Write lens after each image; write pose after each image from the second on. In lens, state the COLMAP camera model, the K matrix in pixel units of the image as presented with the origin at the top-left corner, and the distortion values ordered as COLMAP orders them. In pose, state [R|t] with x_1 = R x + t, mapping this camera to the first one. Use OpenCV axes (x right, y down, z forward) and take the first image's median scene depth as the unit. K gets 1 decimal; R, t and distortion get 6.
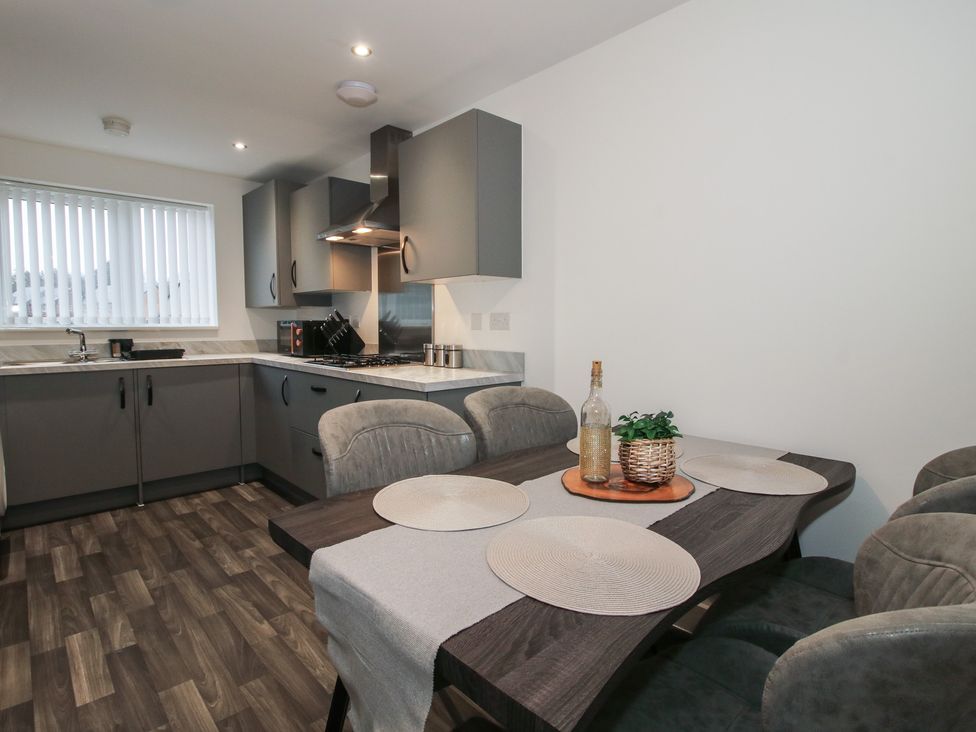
lens RADIAL K [[503.7, 0, 478.4], [0, 503.7, 358.7], [0, 0, 1]] dist [-0.006104, -0.007529]
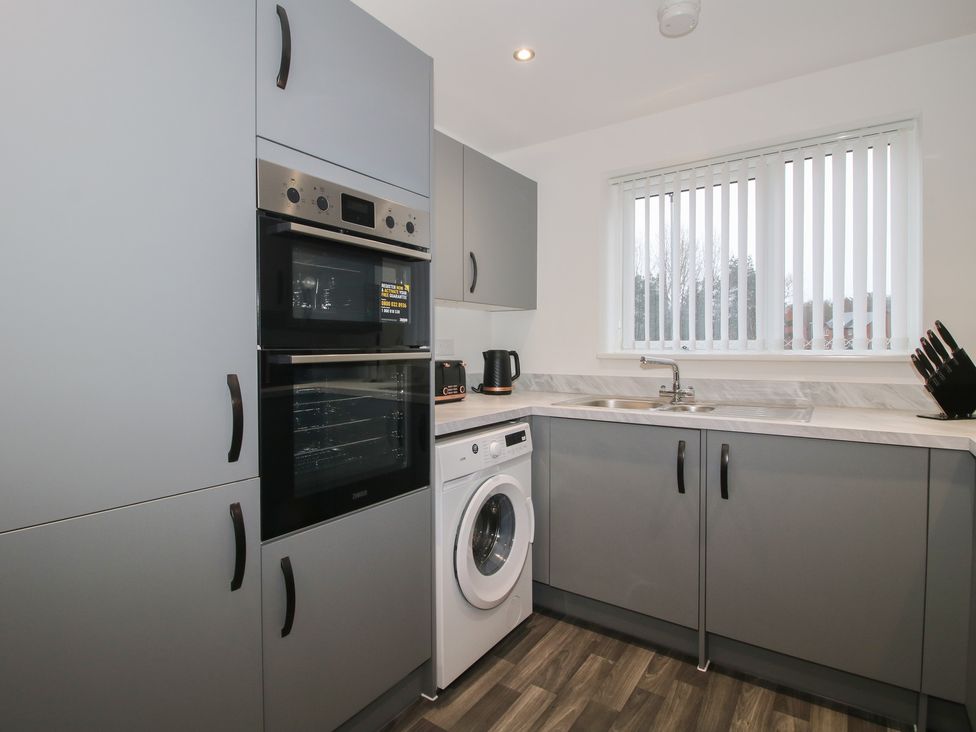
lens RADIAL K [[503.7, 0, 496.1], [0, 503.7, 359.1], [0, 0, 1]] dist [-0.006104, -0.007529]
pose [[0.219837, 0.024689, -0.975224, -0.201189], [-0.068312, 0.997615, 0.009856, -0.053173], [0.973142, 0.064453, 0.220999, 0.703261]]
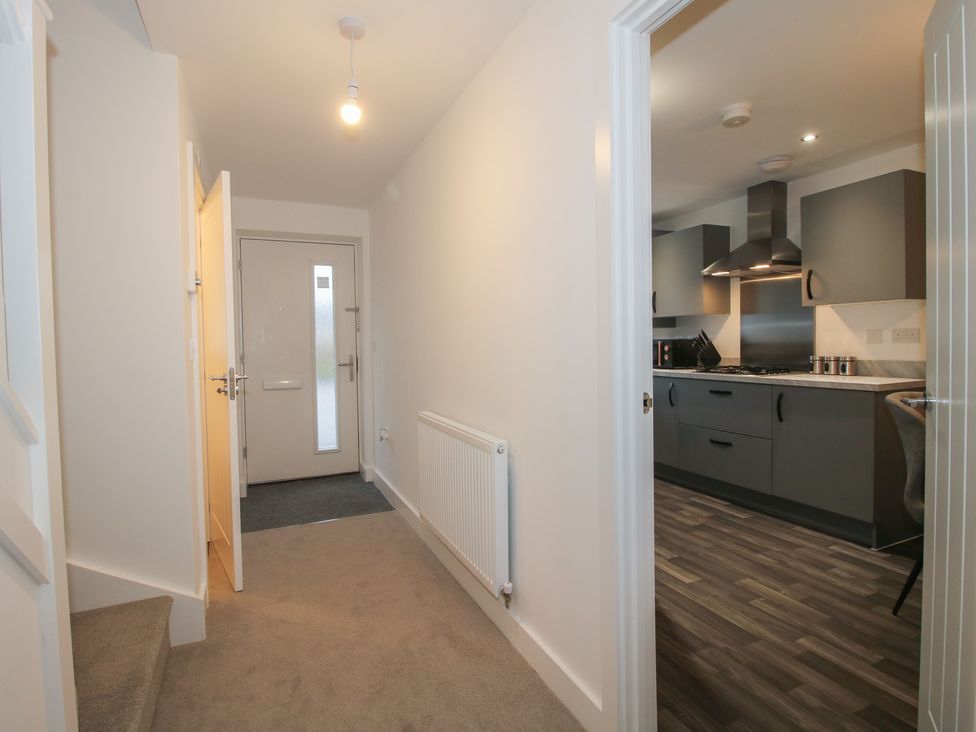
lens RADIAL K [[503.7, 0, 489.0], [0, 503.7, 359.8], [0, 0, 1]] dist [-0.006104, -0.007529]
pose [[0.950929, -0.007790, -0.309311, -0.475100], [-0.002651, 0.999441, -0.033321, 0.022321], [0.309397, 0.032506, 0.950377, -0.391331]]
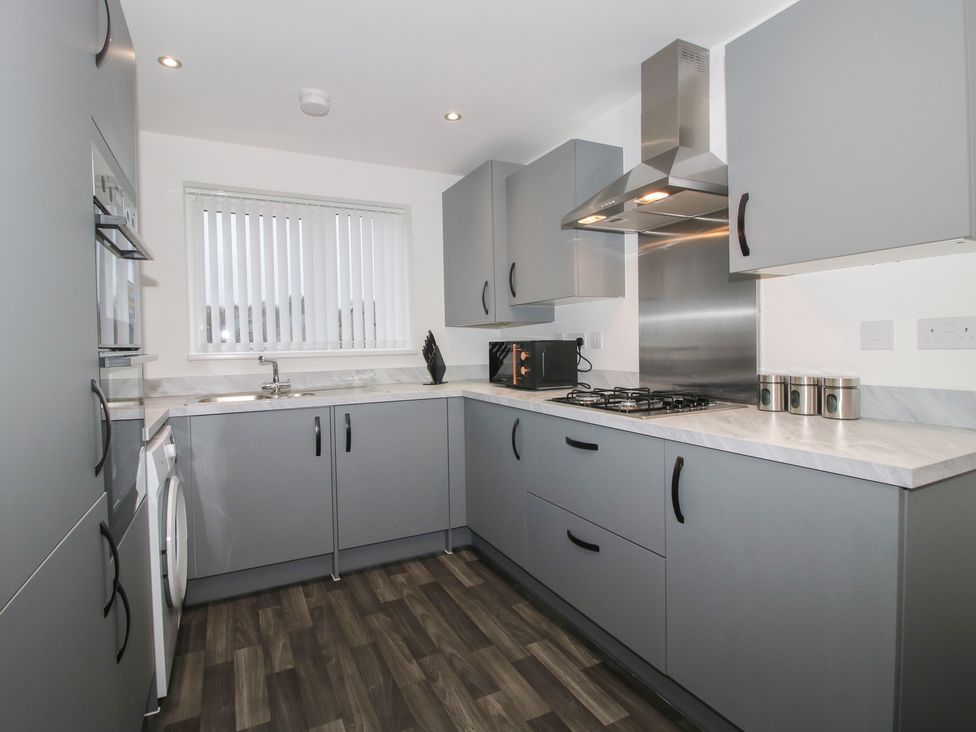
lens RADIAL K [[503.7, 0, 475.9], [0, 503.7, 360.7], [0, 0, 1]] dist [-0.006104, -0.007529]
pose [[0.959924, -0.008373, -0.280136, -0.270574], [-0.001979, 0.999326, -0.036650, -0.023493], [0.280254, 0.035736, 0.959261, 0.331822]]
